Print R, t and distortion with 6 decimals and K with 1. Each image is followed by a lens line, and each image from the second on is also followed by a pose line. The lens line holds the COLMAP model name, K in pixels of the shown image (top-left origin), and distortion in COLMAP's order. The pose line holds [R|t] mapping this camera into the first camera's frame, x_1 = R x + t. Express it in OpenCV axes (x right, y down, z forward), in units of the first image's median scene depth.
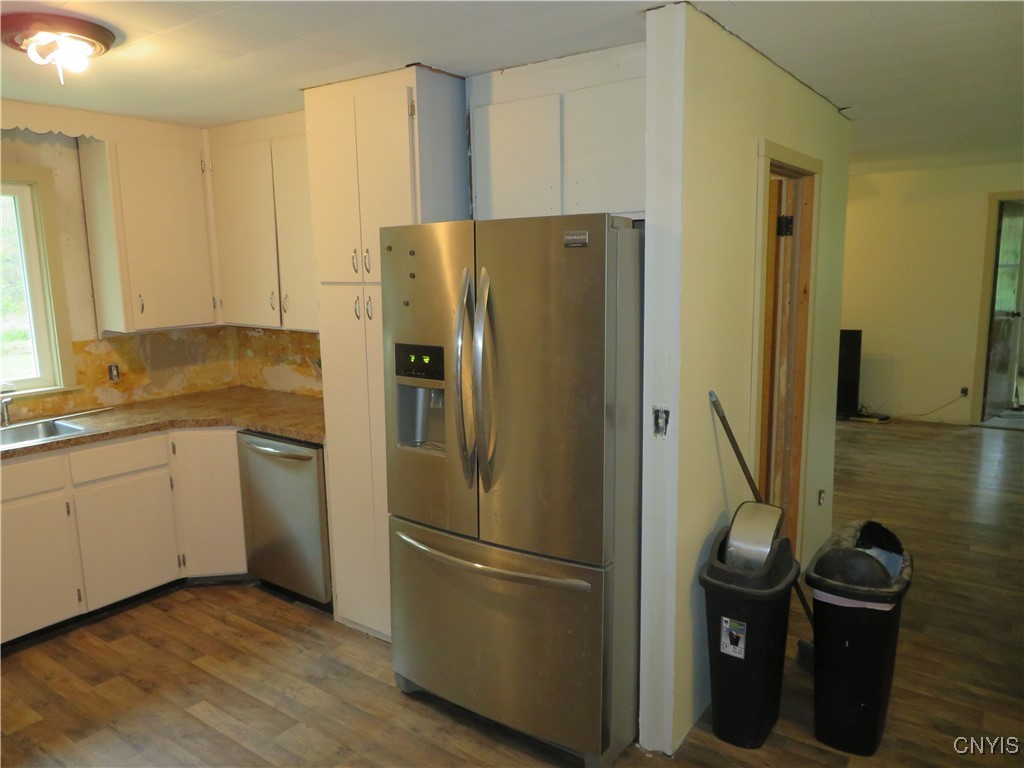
lens RADIAL K [[730.4, 0, 509.2], [0, 730.4, 384.5], [0, 0, 1]] dist [-0.009720, 0.000714]
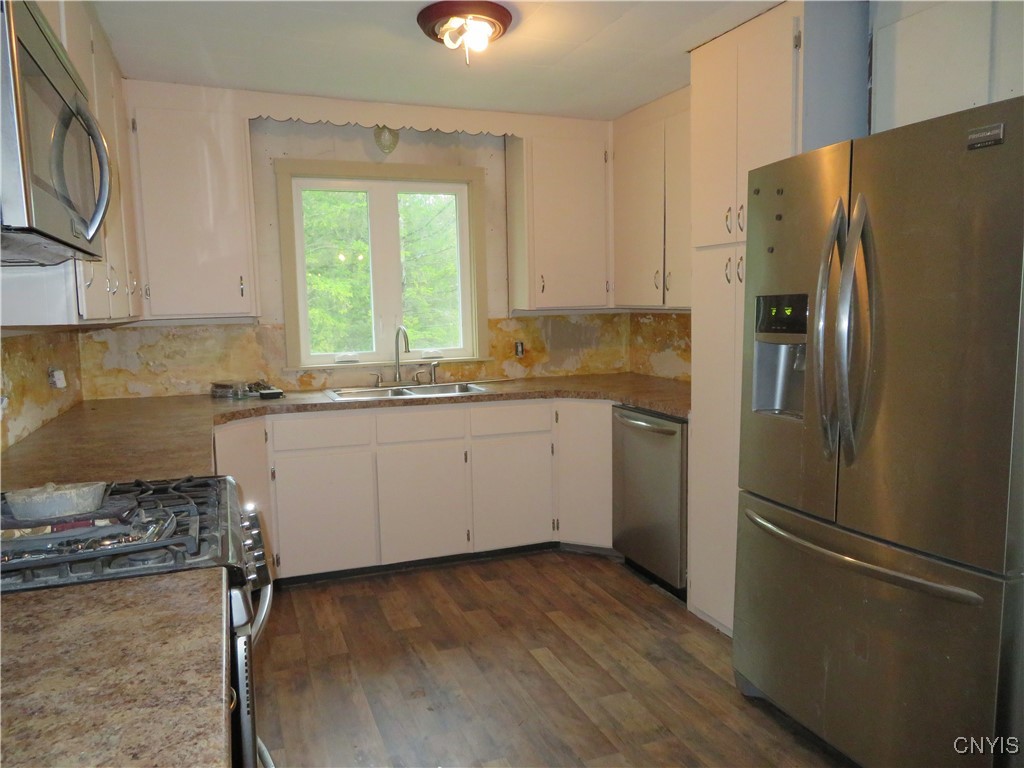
lens RADIAL K [[730.4, 0, 509.2], [0, 730.4, 384.5], [0, 0, 1]] dist [-0.009720, 0.000714]
pose [[0.838652, 0.058610, -0.541505, 0.063953], [-0.082841, 0.996353, -0.020459, 0.074777], [0.538331, 0.062017, 0.840448, 0.066174]]
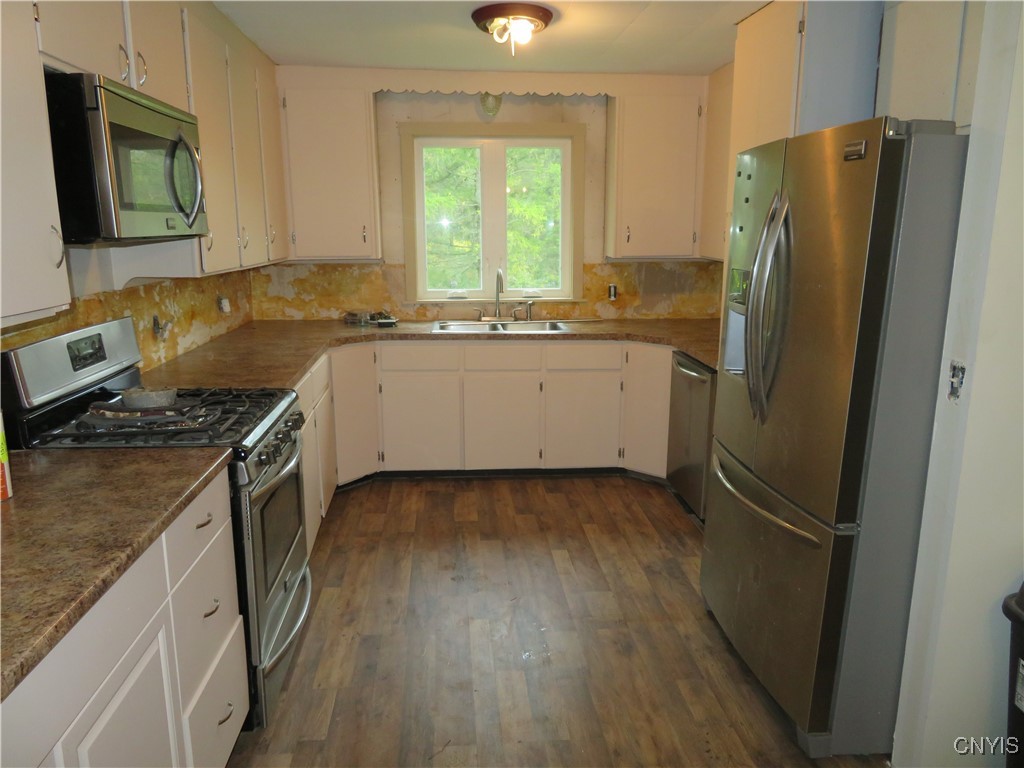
lens RADIAL K [[730.4, 0, 509.2], [0, 730.4, 384.5], [0, 0, 1]] dist [-0.009720, 0.000714]
pose [[0.648273, 0.177055, -0.740536, 0.333477], [-0.134902, 0.983909, 0.117149, 0.019160], [0.749362, 0.023955, 0.661727, 0.078976]]
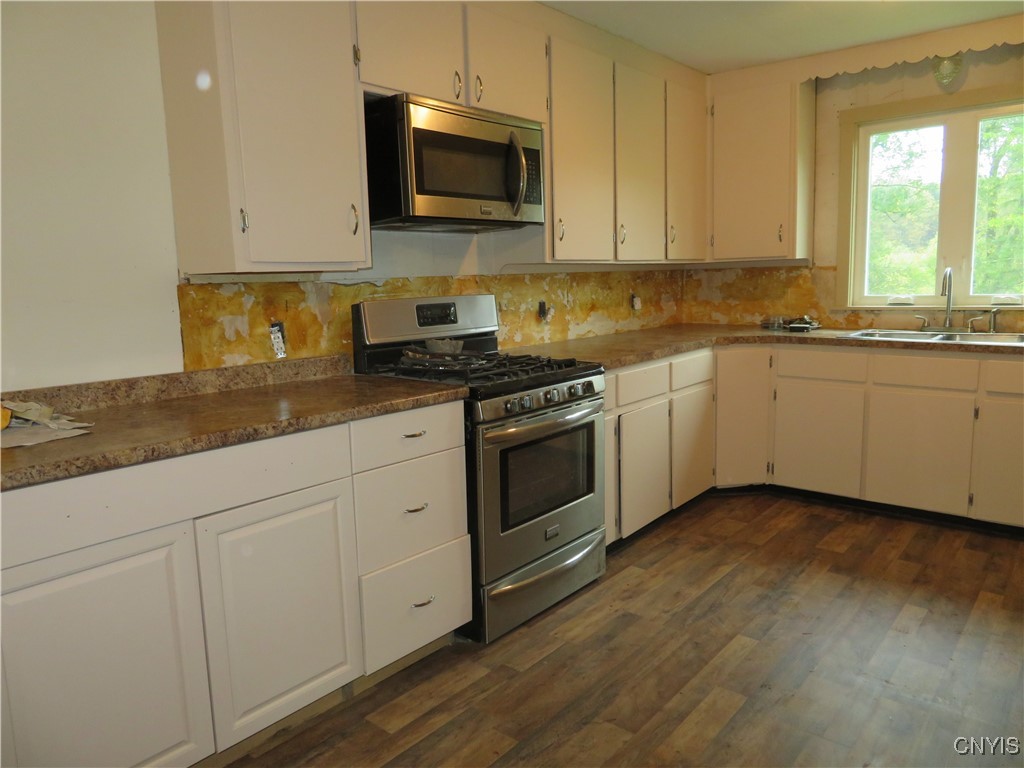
lens RADIAL K [[730.4, 0, 509.2], [0, 730.4, 384.5], [0, 0, 1]] dist [-0.009720, 0.000714]
pose [[-0.074814, 0.164460, -0.983542, 0.449561], [-0.133117, 0.975832, 0.173297, 0.040564], [0.988273, 0.143891, -0.051113, 0.386536]]
